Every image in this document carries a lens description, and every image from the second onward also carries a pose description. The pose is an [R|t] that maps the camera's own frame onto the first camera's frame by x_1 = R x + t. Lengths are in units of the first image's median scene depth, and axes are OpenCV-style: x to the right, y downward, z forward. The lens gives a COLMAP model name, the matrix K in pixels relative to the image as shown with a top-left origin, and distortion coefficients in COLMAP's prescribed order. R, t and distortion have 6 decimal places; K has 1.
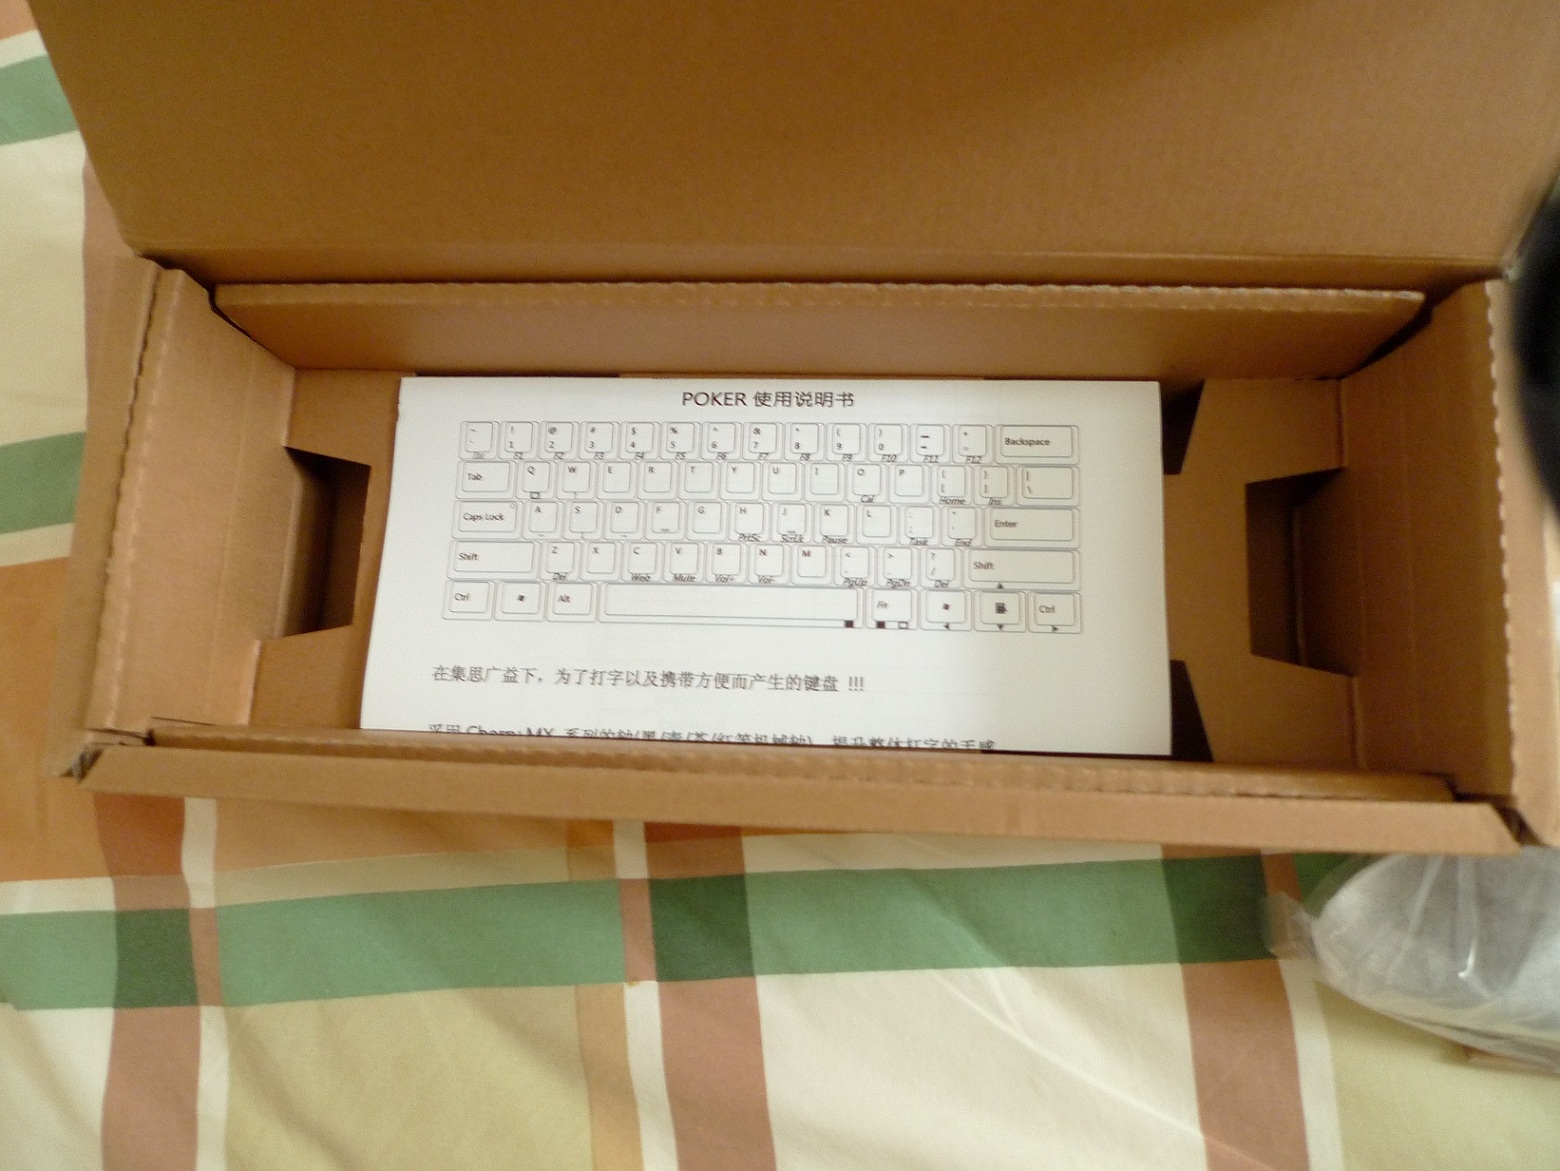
lens RADIAL K [[1078.9, 0, 783.2], [0, 1078.9, 582.0], [0, 0, 1]] dist [-0.056053, 0.005478]
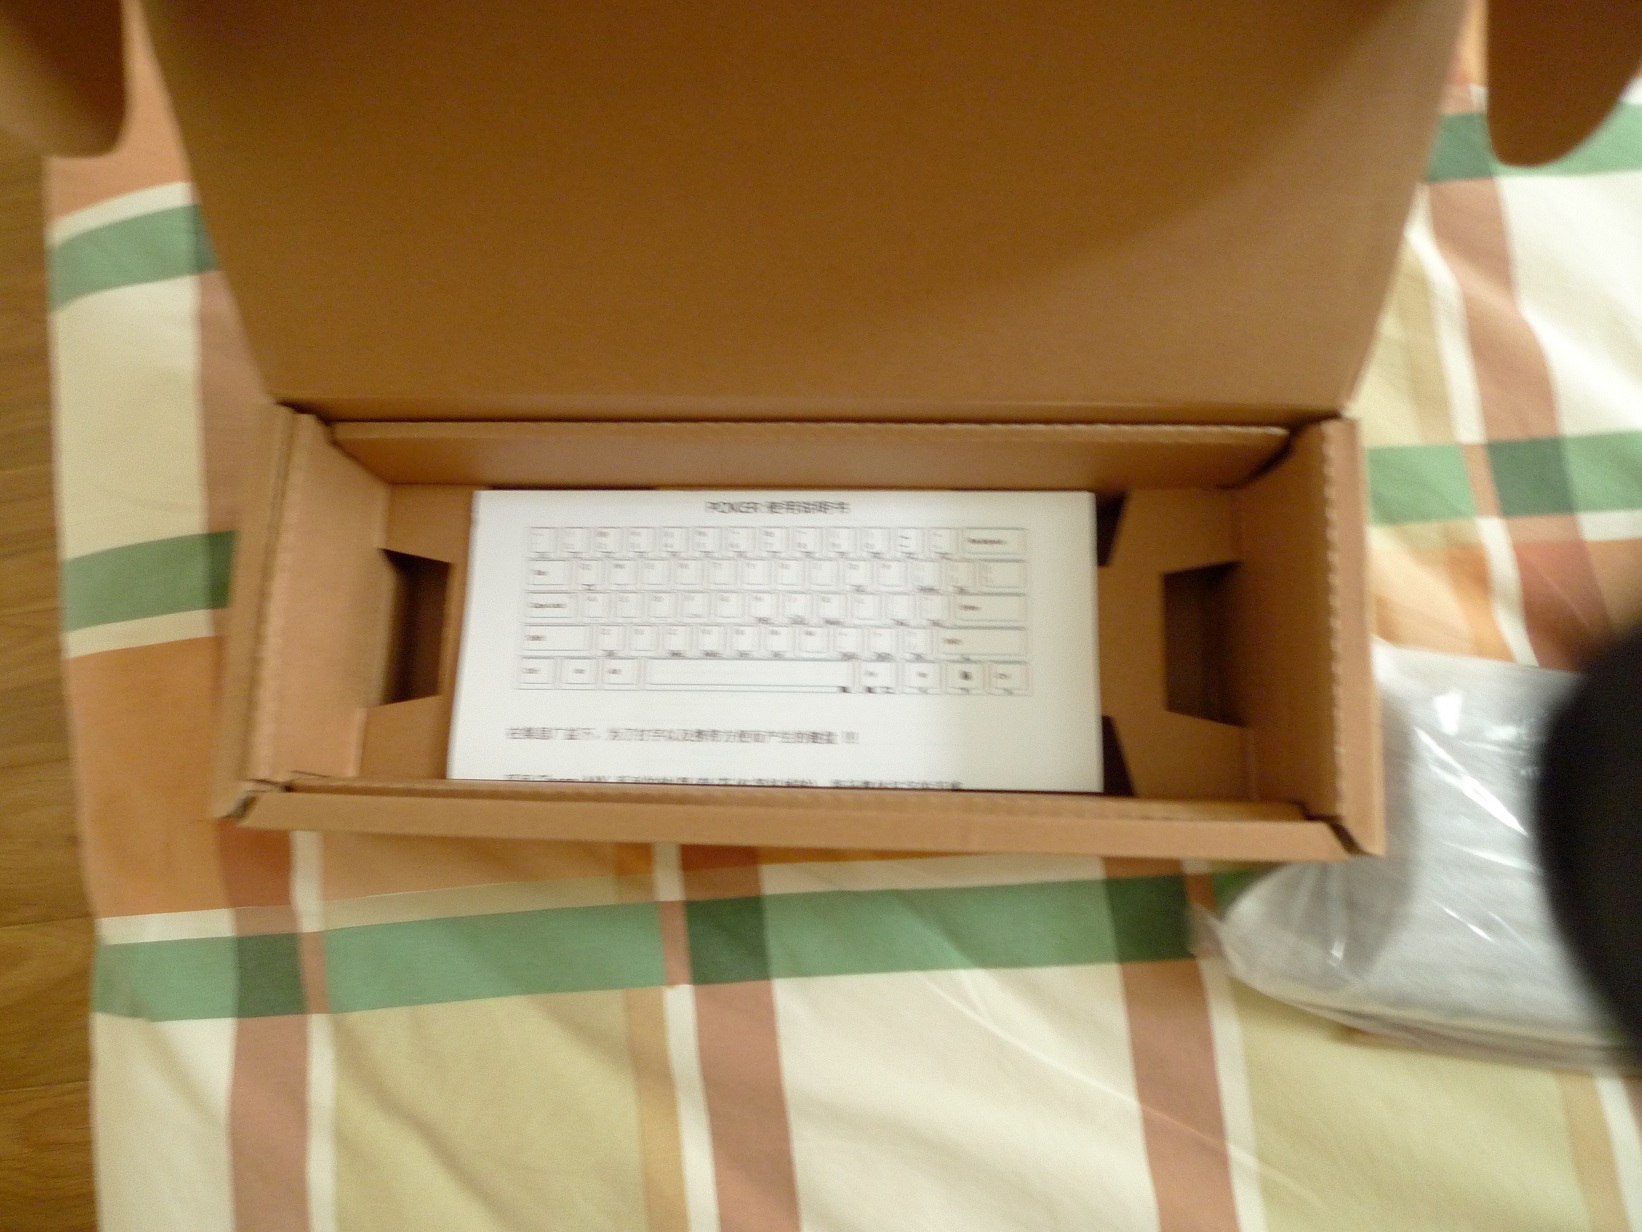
lens RADIAL K [[1135.7, 0, 814.6], [0, 1135.7, 617.1], [0, 0, 1]] dist [-0.056053, 0.005478]
pose [[0.999873, -0.010192, 0.012292, 0.011580], [0.010432, 0.999754, -0.019586, -0.019401], [-0.012089, 0.019712, 0.999733, -0.309765]]
